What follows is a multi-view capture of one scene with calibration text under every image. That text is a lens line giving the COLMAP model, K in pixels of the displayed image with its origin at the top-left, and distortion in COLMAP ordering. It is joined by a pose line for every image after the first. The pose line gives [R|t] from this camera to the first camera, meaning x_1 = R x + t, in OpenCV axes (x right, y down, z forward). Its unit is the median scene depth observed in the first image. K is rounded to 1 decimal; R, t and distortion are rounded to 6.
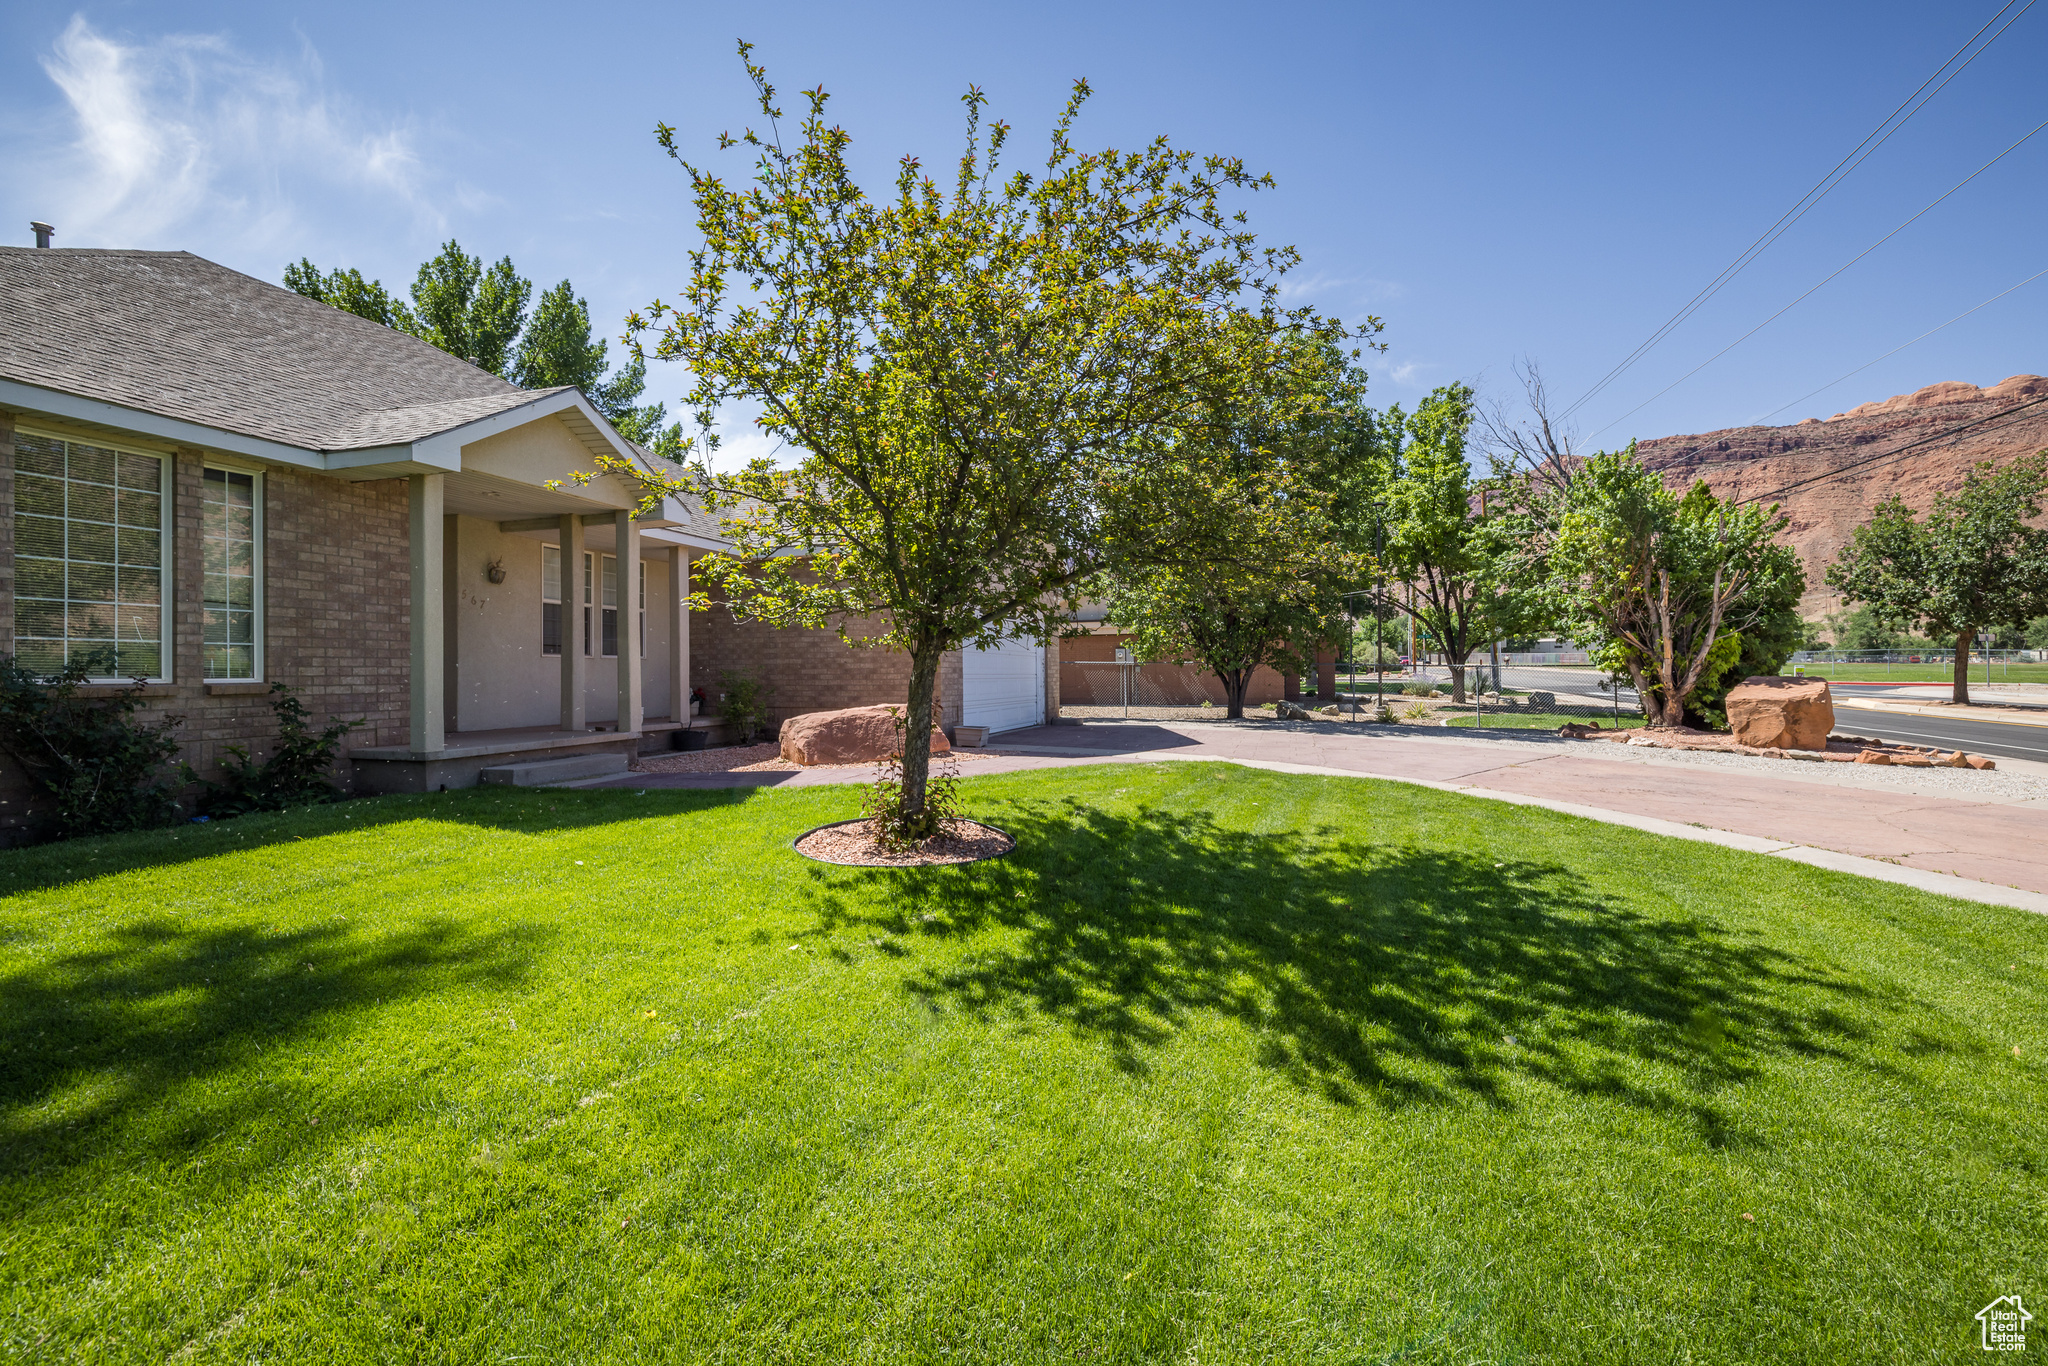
lens RADIAL K [[881.4, 0, 1026.2], [0, 881.4, 668.8], [0, 0, 1]] dist [0.012841, -0.000615]
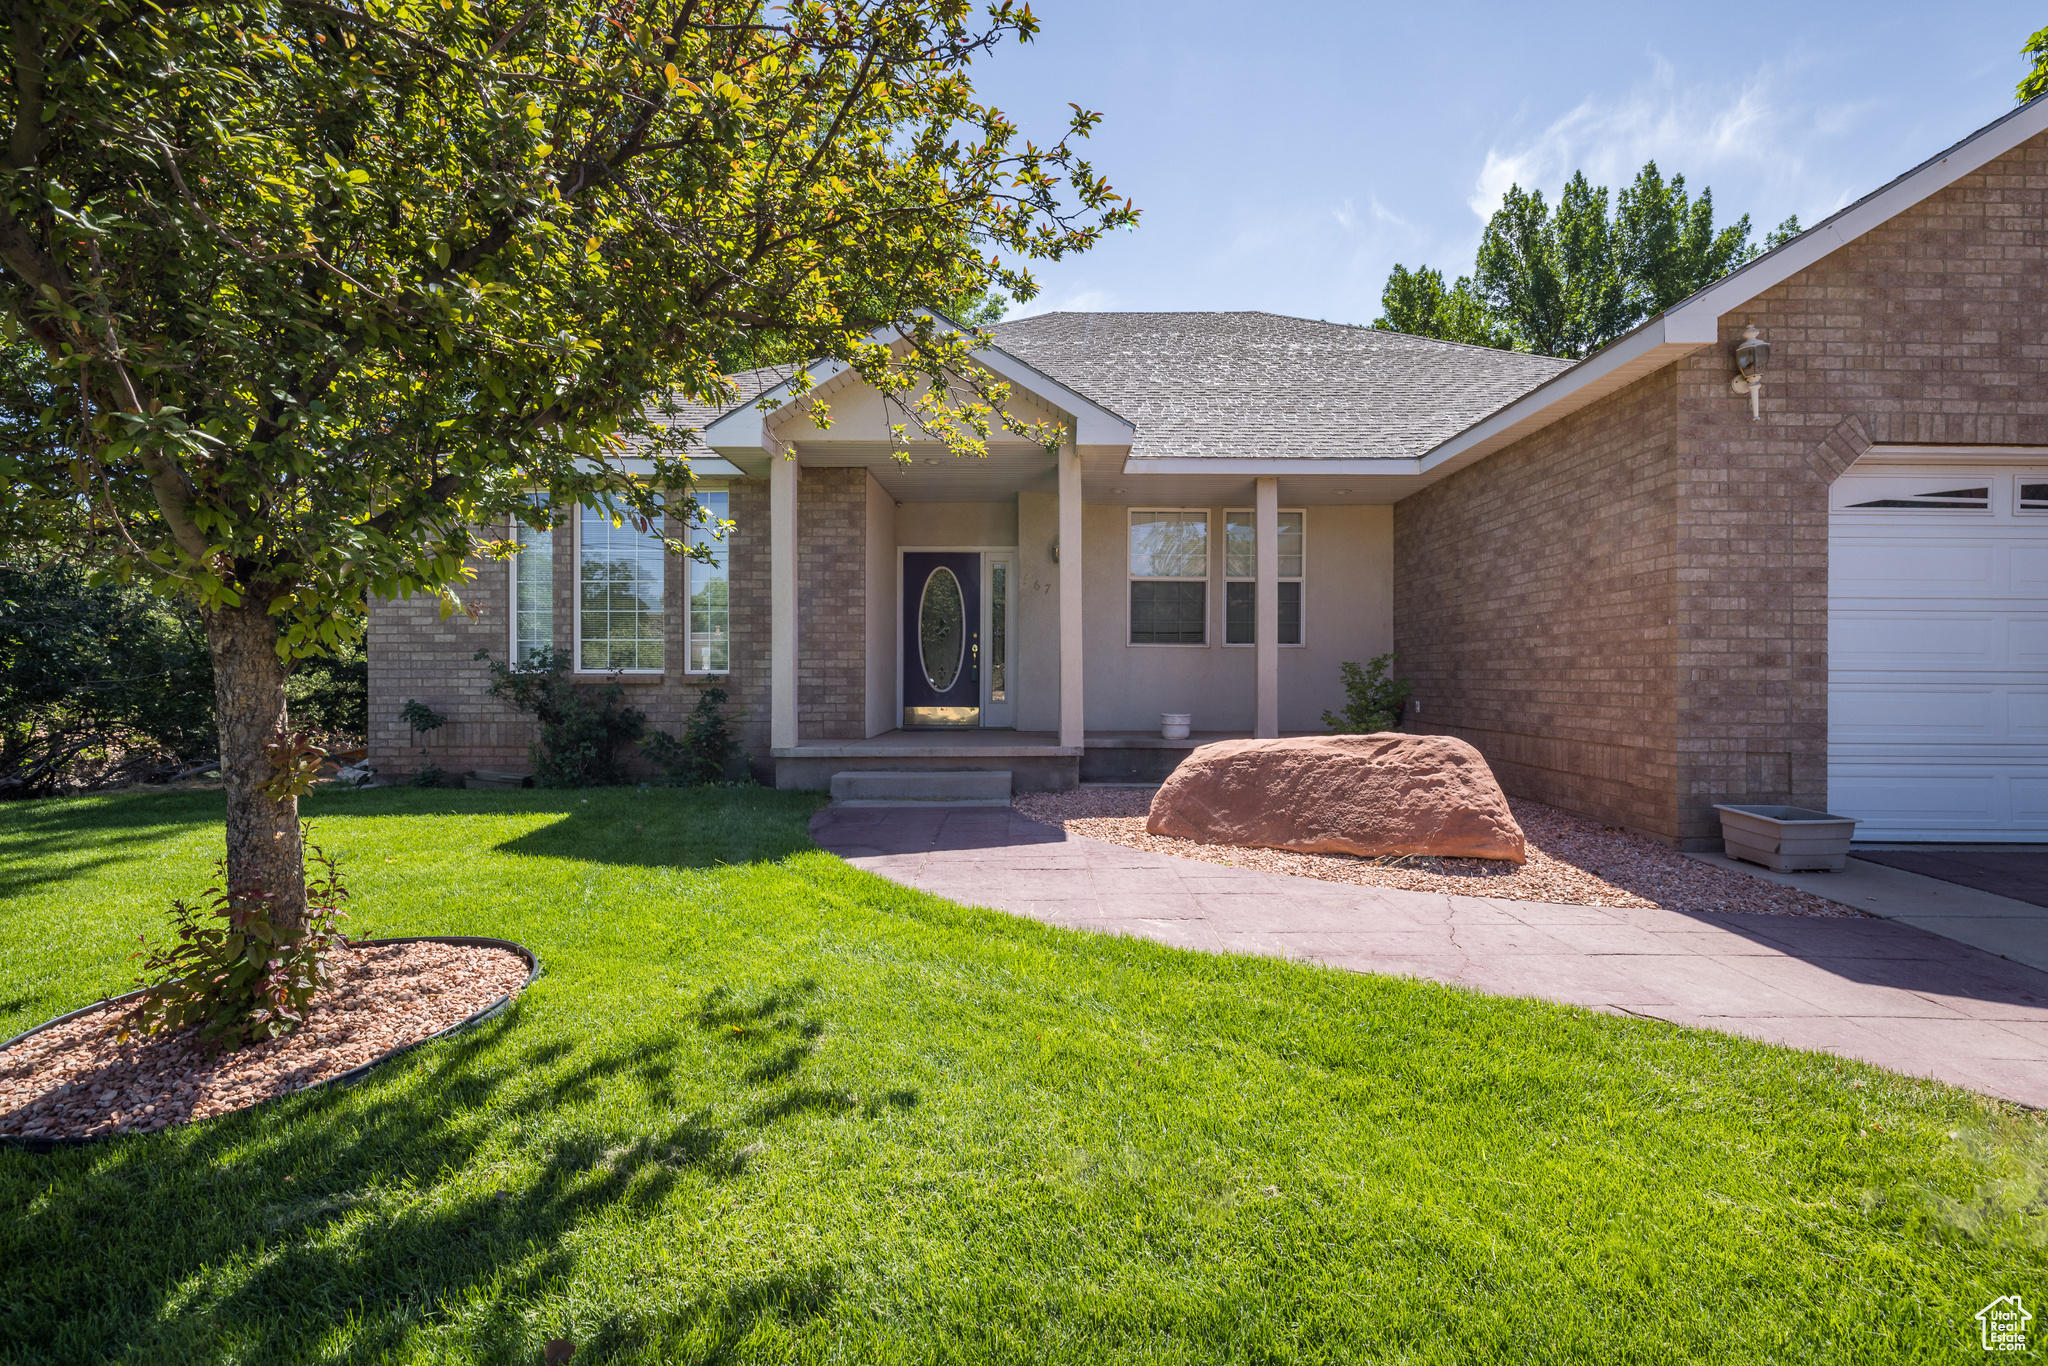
lens RADIAL K [[913.6, 0, 1039.8], [0, 913.6, 691.3], [0, 0, 1]] dist [-0.008331, 0.000024]
pose [[0.298389, 0.024018, -0.954142, 0.209385], [0.001418, 0.999671, 0.025608, 0.004767], [0.954443, -0.008994, 0.298257, 0.587182]]
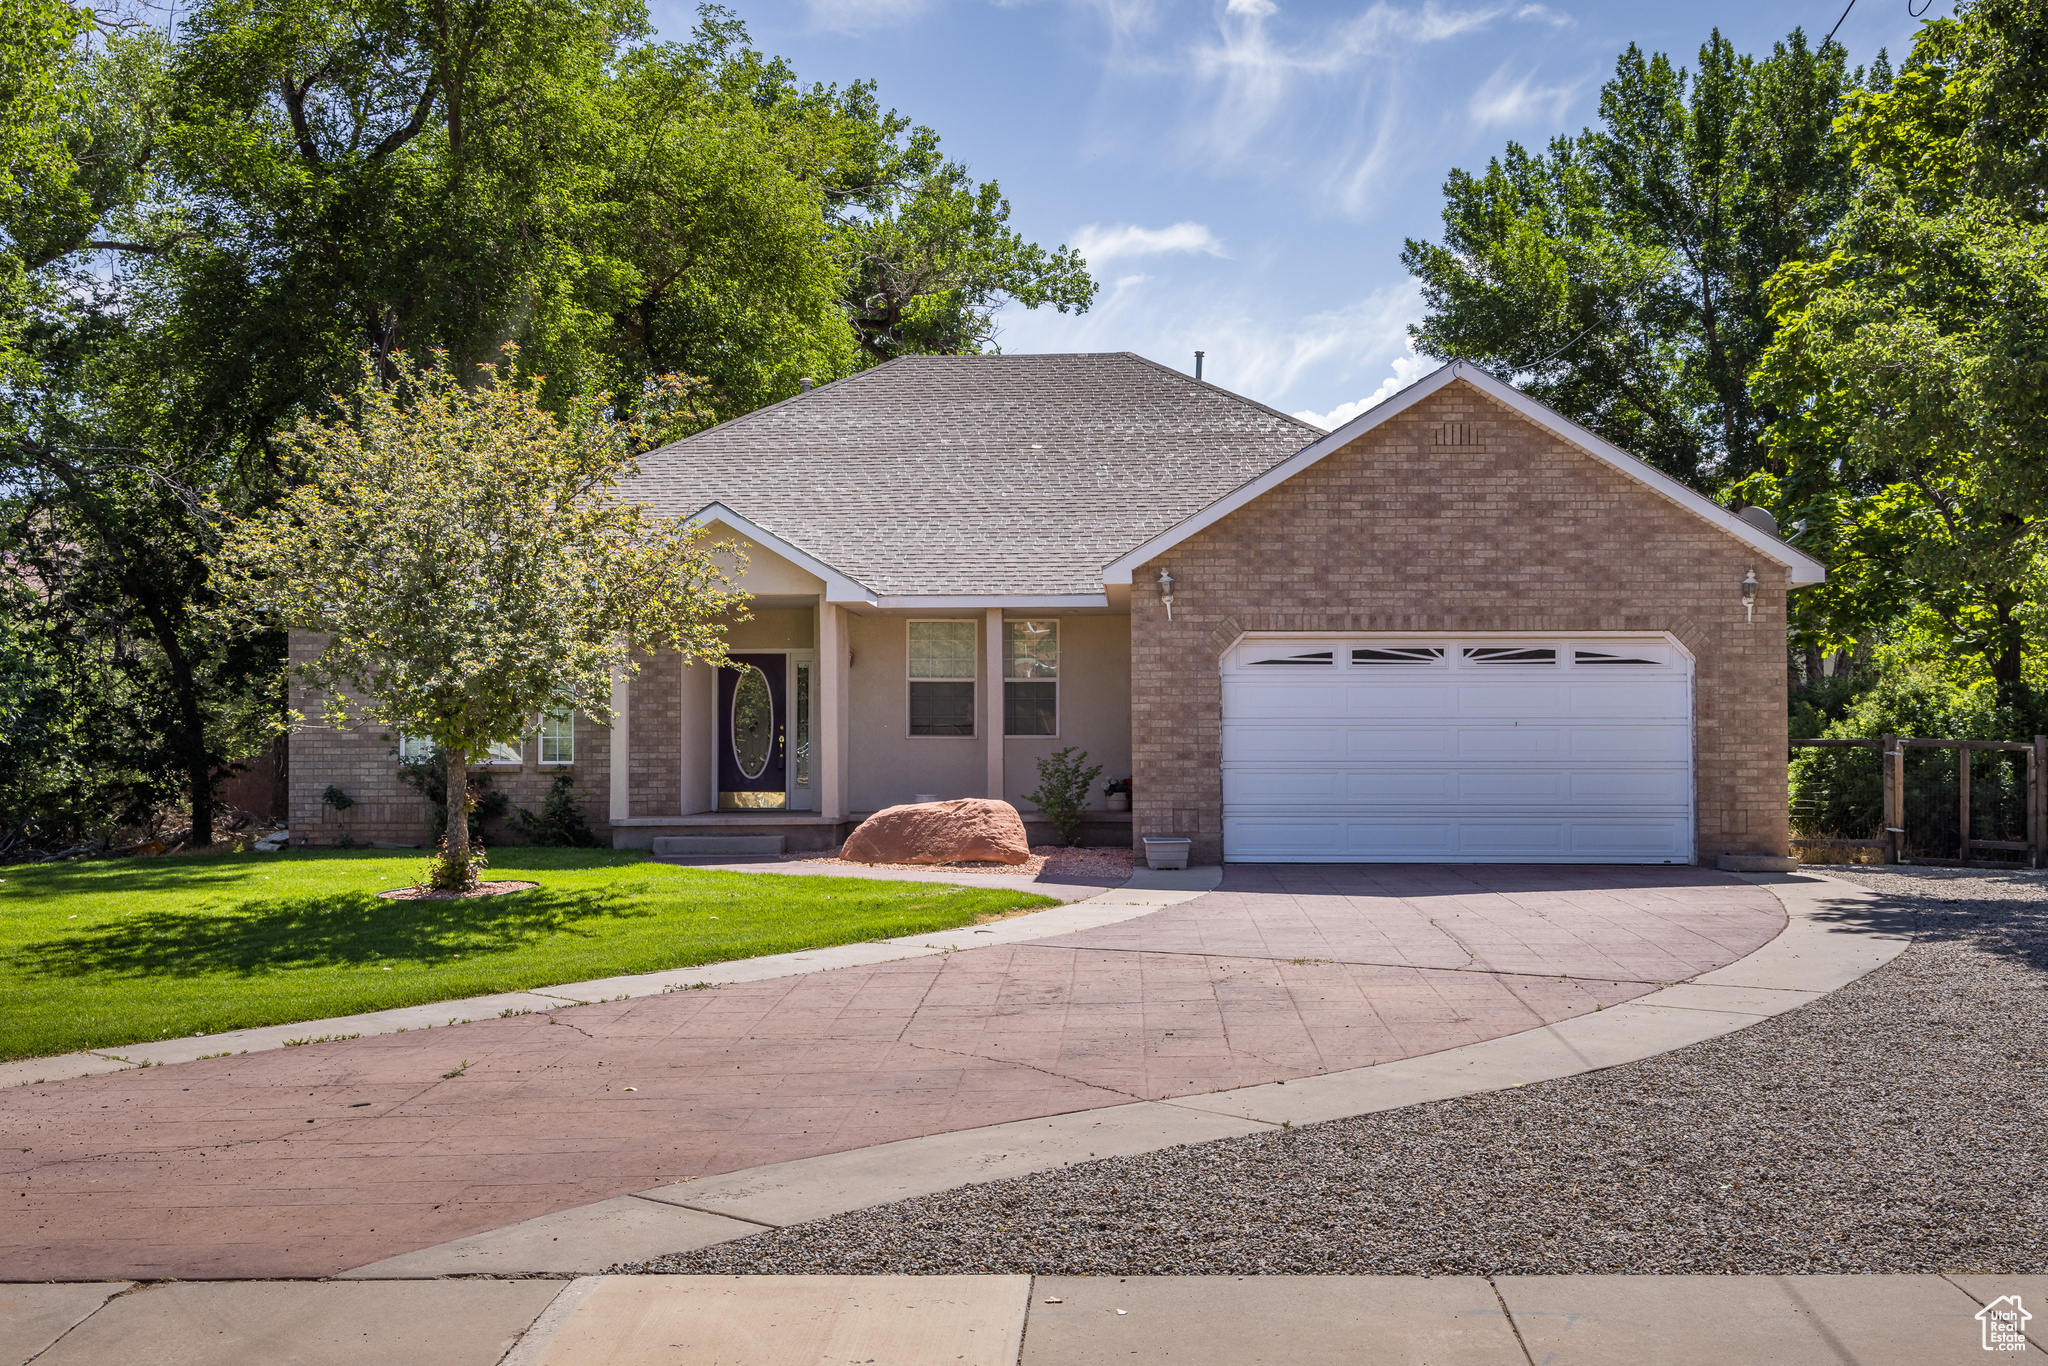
lens RADIAL K [[2163.1, 0, 1016.8], [0, 2163.1, 675.9], [0, 0, 1]] dist [0.004594, 0.000000]
pose [[0.242435, -0.026970, -0.969793, 1.520008], [0.006684, 0.999636, -0.026129, -0.017391], [0.970145, -0.000147, 0.242527, 0.483885]]
